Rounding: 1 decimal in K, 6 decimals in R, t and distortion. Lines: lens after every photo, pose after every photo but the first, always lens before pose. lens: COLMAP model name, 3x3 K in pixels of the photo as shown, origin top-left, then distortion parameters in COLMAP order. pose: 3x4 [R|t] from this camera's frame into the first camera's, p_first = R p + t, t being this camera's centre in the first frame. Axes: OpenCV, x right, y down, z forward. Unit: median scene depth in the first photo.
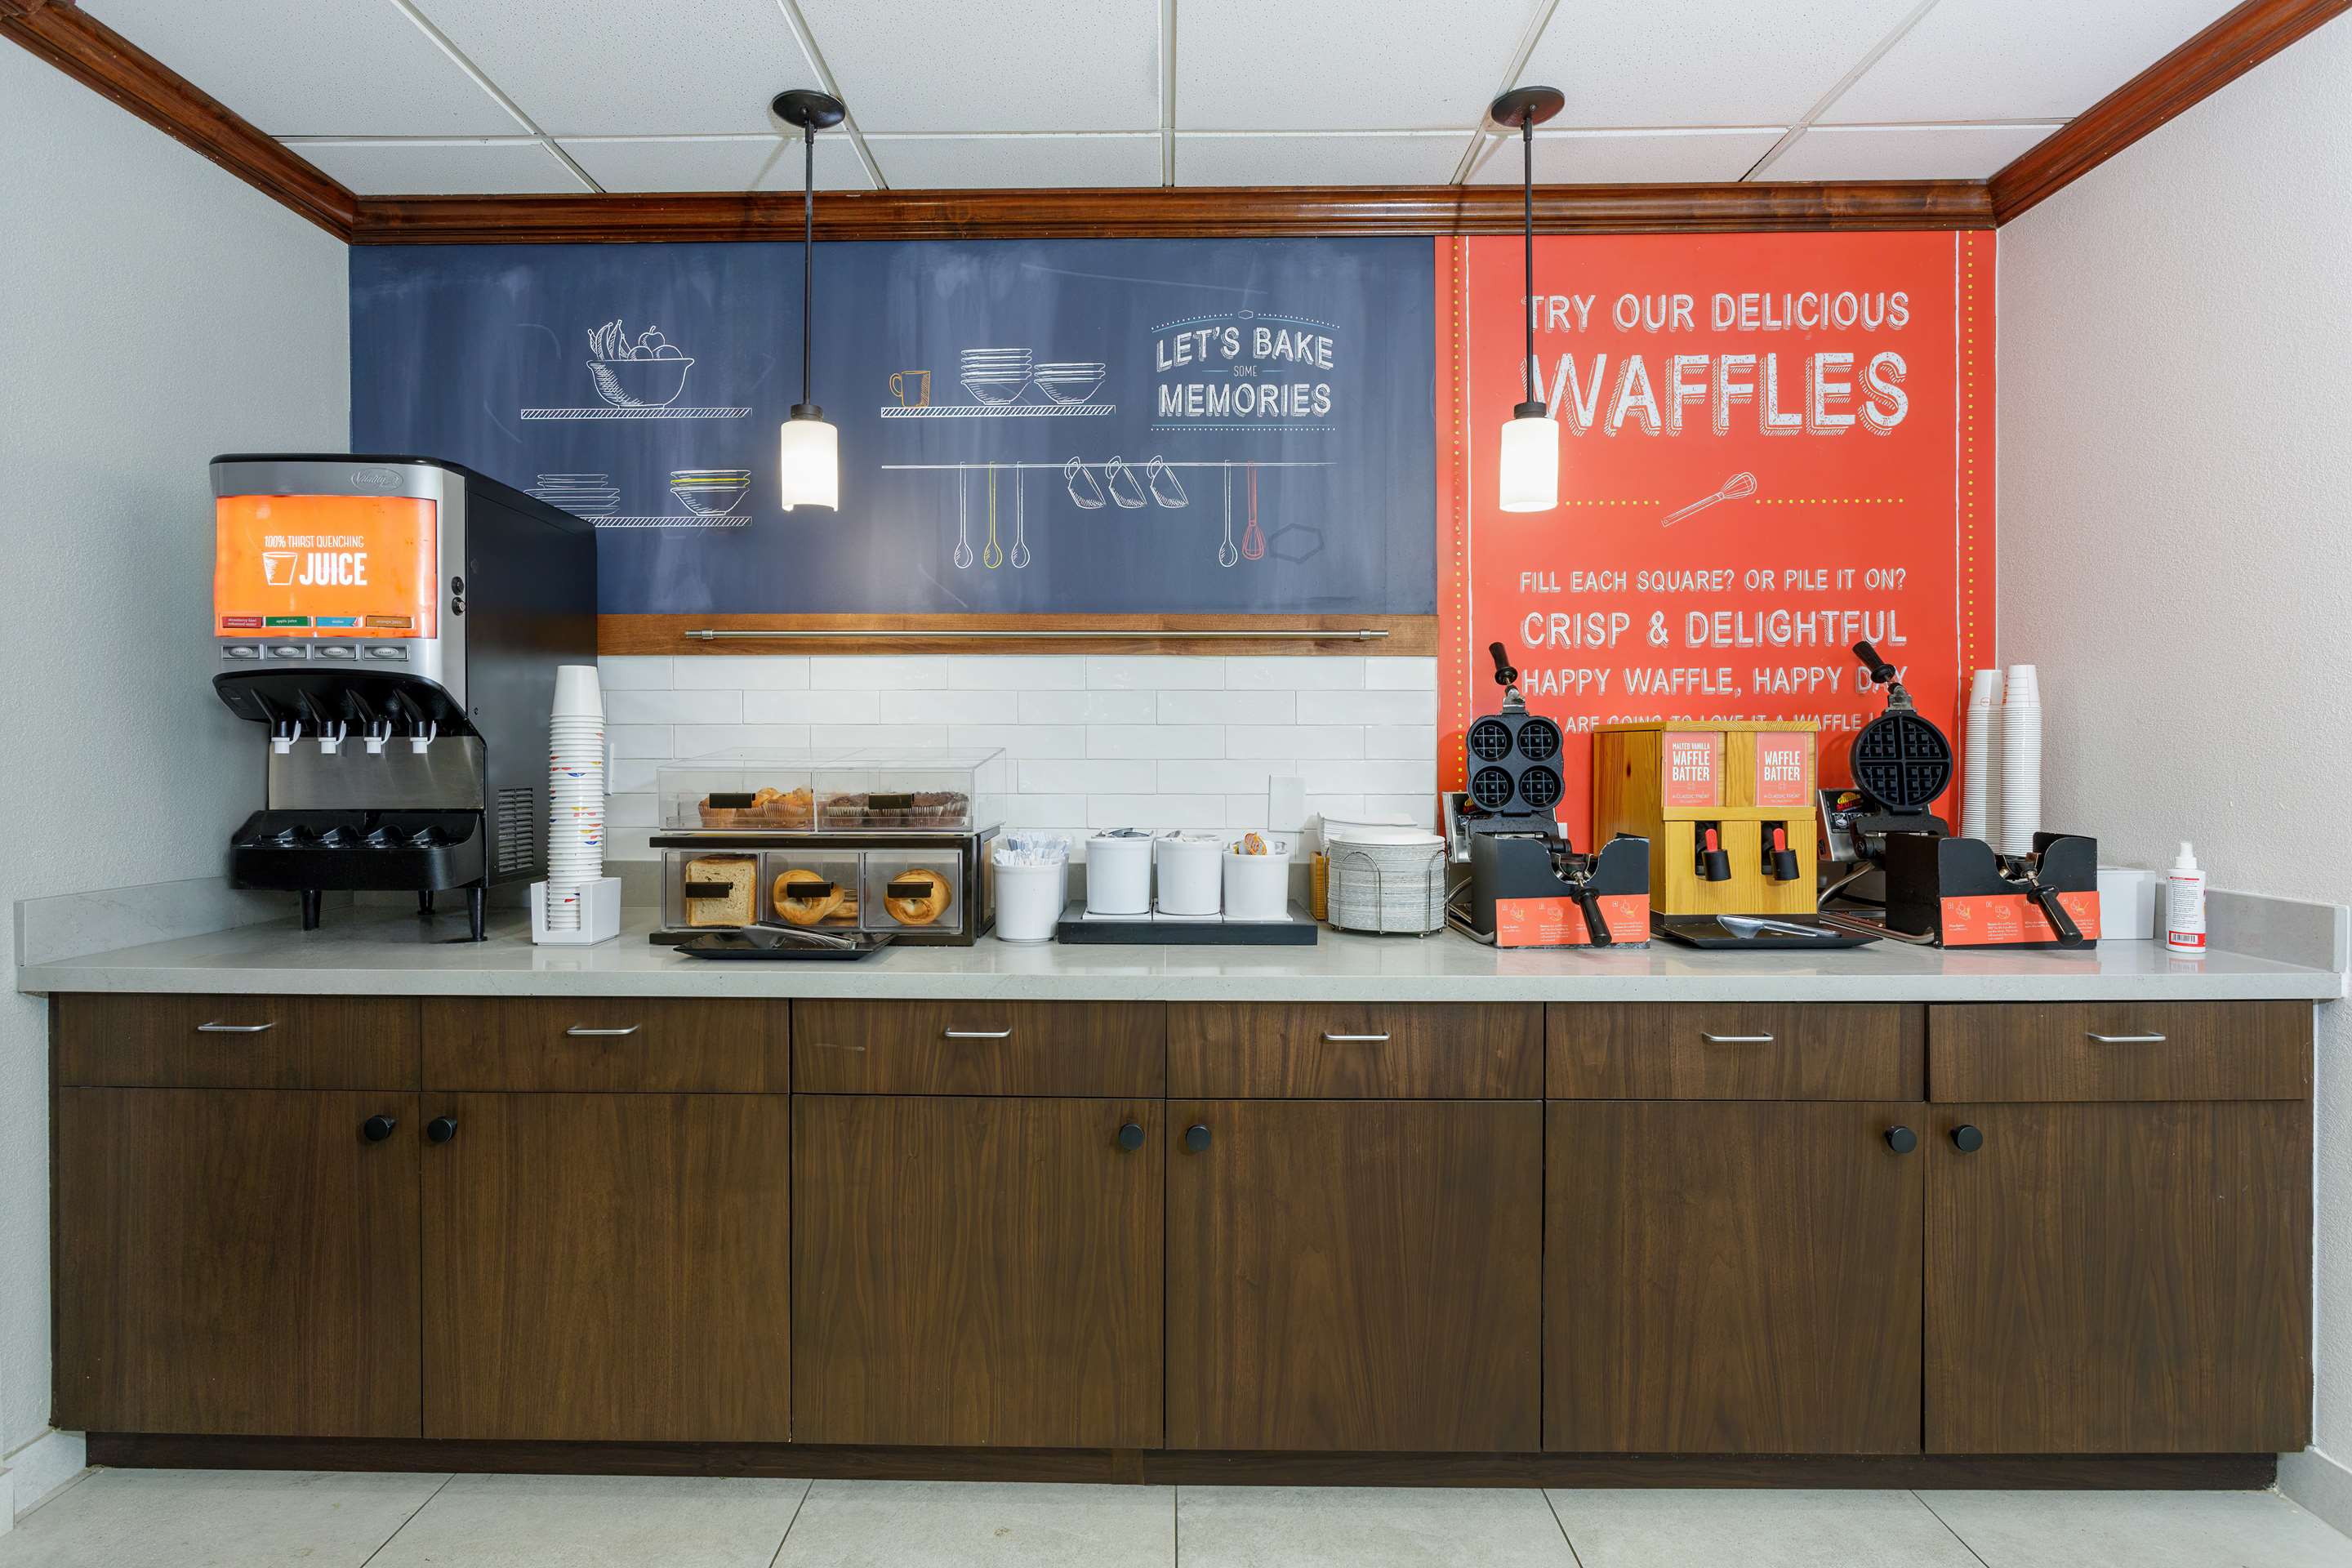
lens RADIAL K [[1297.2, 0, 1174.1], [0, 1297.2, 773.8], [0, 0, 1]] dist [-0.001261, -0.000208]
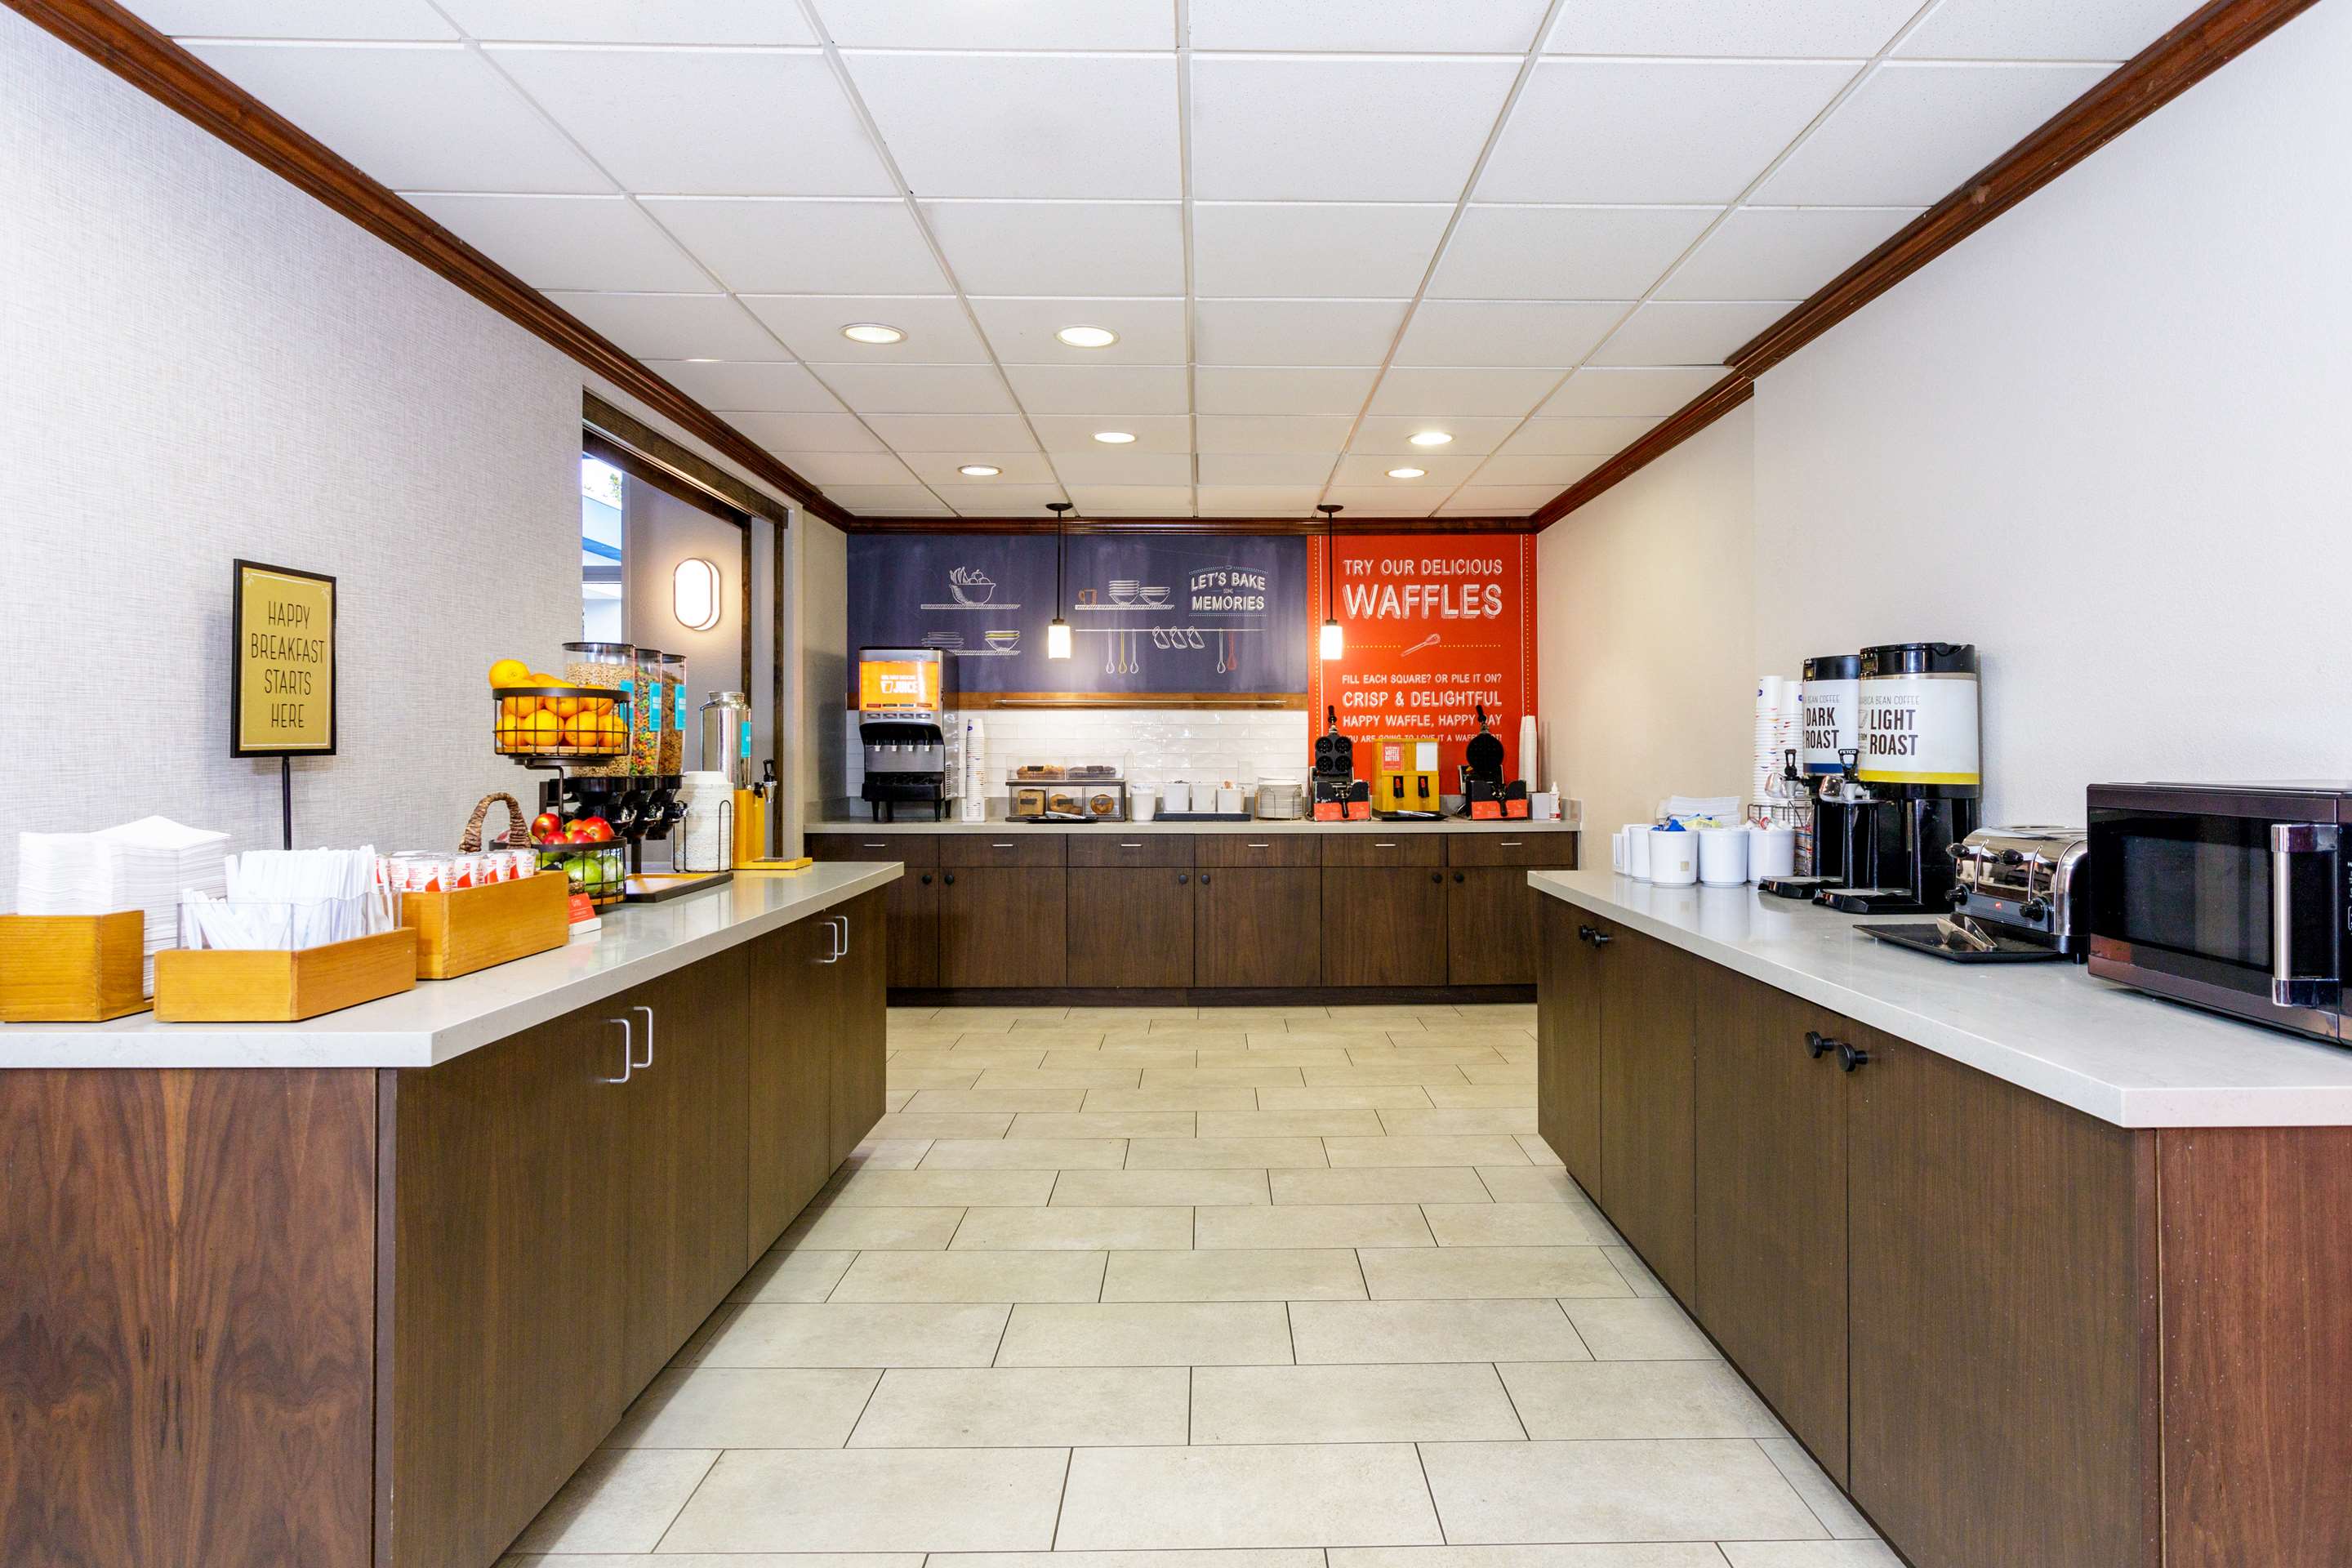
lens RADIAL K [[1297.2, 0, 1183.6], [0, 1297.2, 769.5], [0, 0, 1]] dist [-0.001261, -0.000208]
pose [[0.999782, -0.000720, -0.020883, 0.022794], [0.000763, 0.999998, 0.002007, 0.014714], [0.020882, -0.002023, 0.999780, -1.436535]]
